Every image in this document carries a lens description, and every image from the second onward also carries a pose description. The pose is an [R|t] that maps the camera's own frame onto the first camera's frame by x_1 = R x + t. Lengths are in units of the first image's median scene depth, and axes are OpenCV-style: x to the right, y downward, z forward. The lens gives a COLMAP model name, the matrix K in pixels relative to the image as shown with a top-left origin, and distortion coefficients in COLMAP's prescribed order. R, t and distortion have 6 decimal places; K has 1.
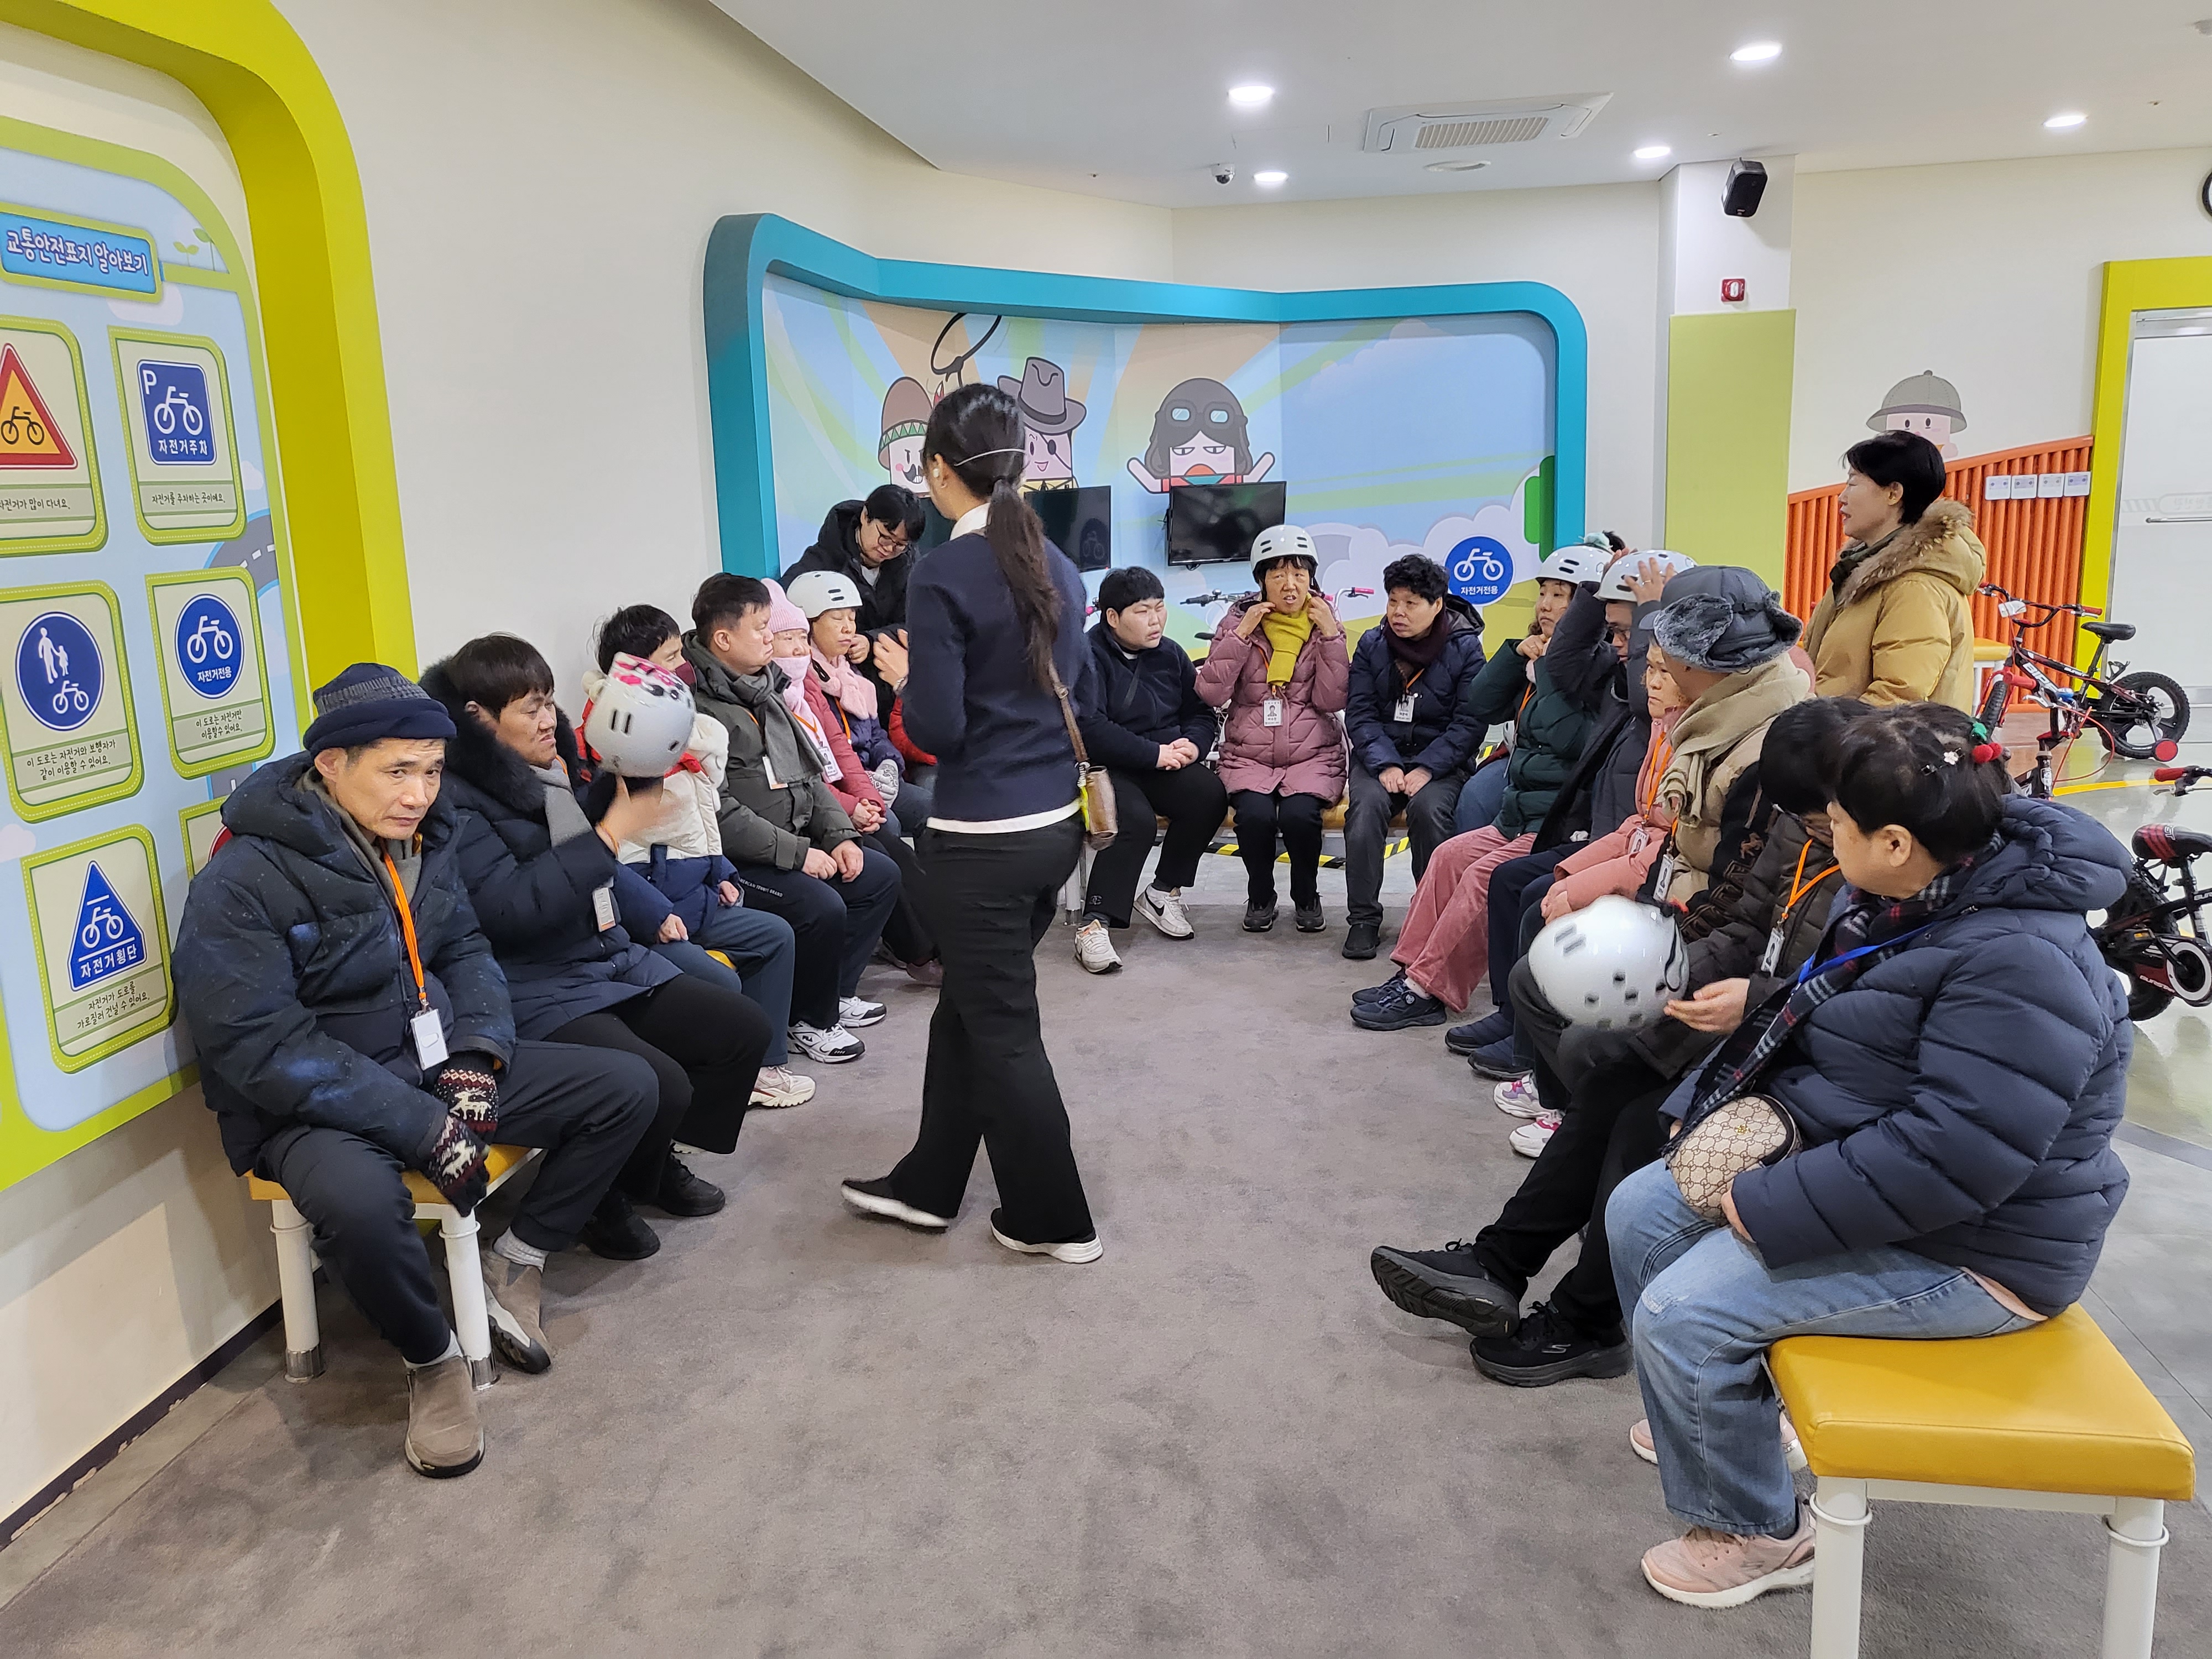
lens RADIAL K [[1694.0, 0, 1101.5], [0, 1694.0, 814.9], [0, 0, 1]] dist [0.011413, 0.032190]
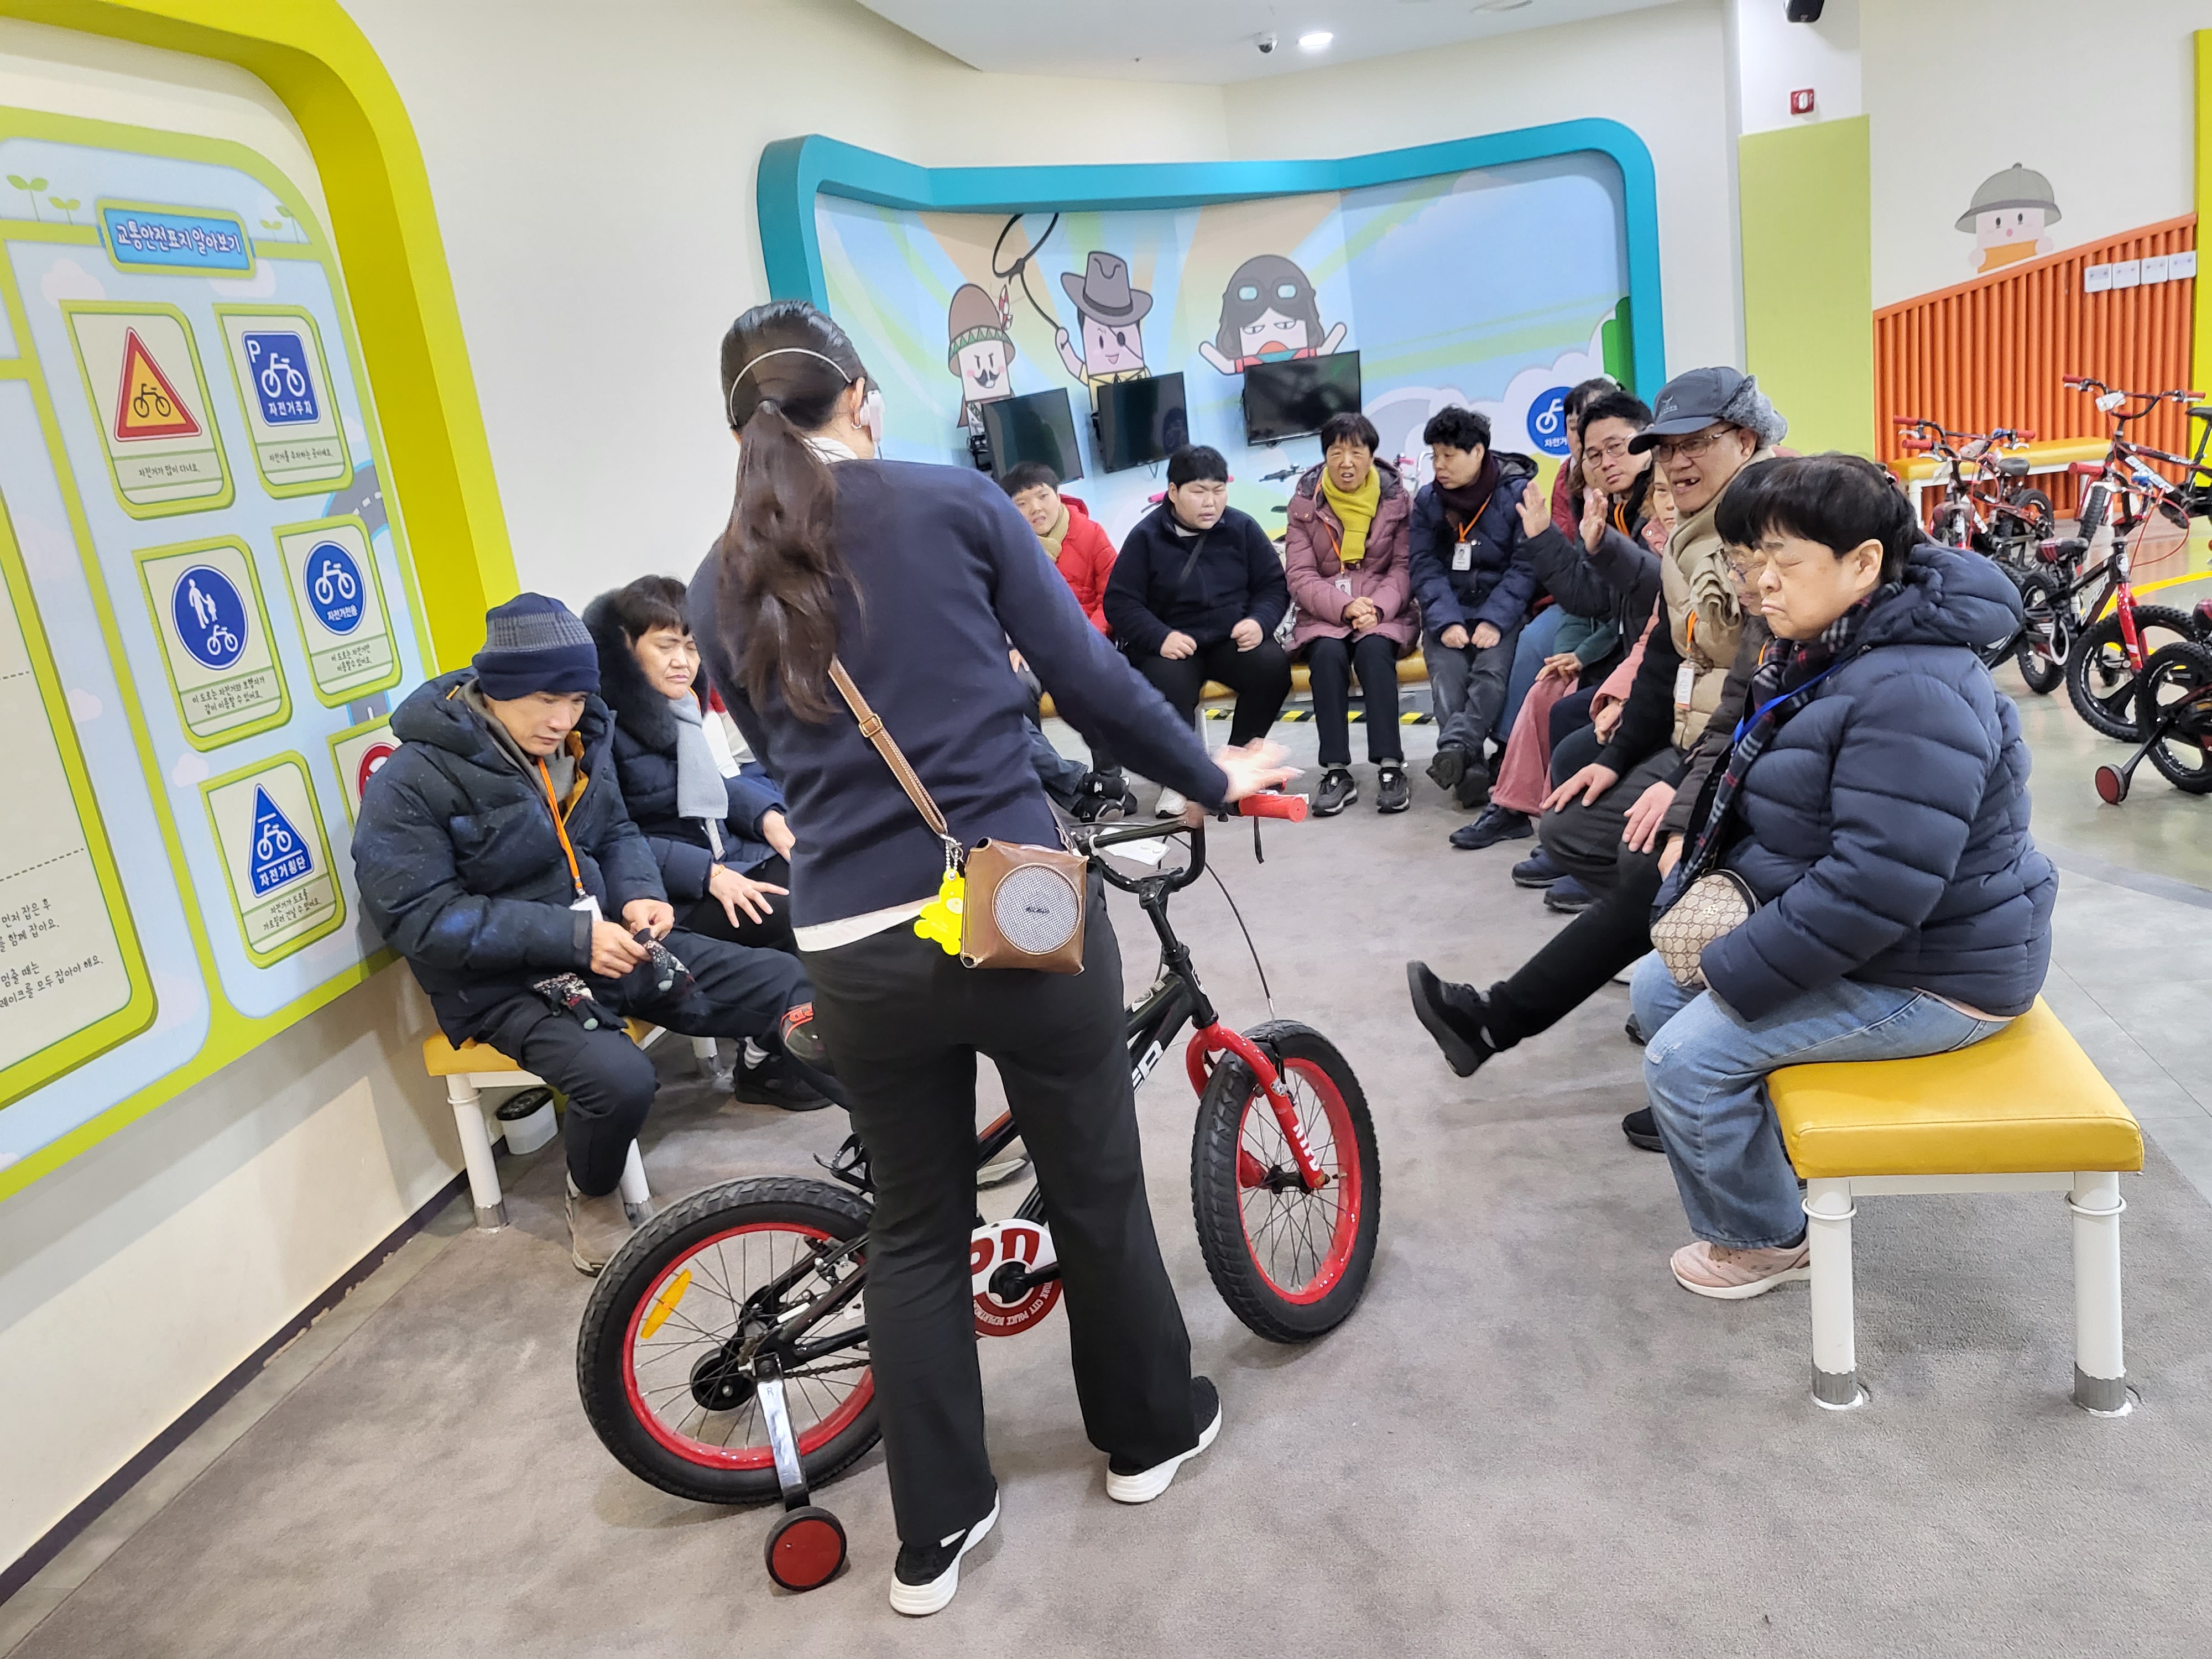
lens RADIAL K [[1694.0, 0, 1124.8], [0, 1694.0, 825.6], [0, 0, 1]] dist [0.011413, 0.032190]
pose [[0.994202, -0.085409, -0.065332, 0.048198], [0.089380, 0.994160, 0.060479, 0.034437], [0.059785, -0.065968, 0.996029, -0.085505]]
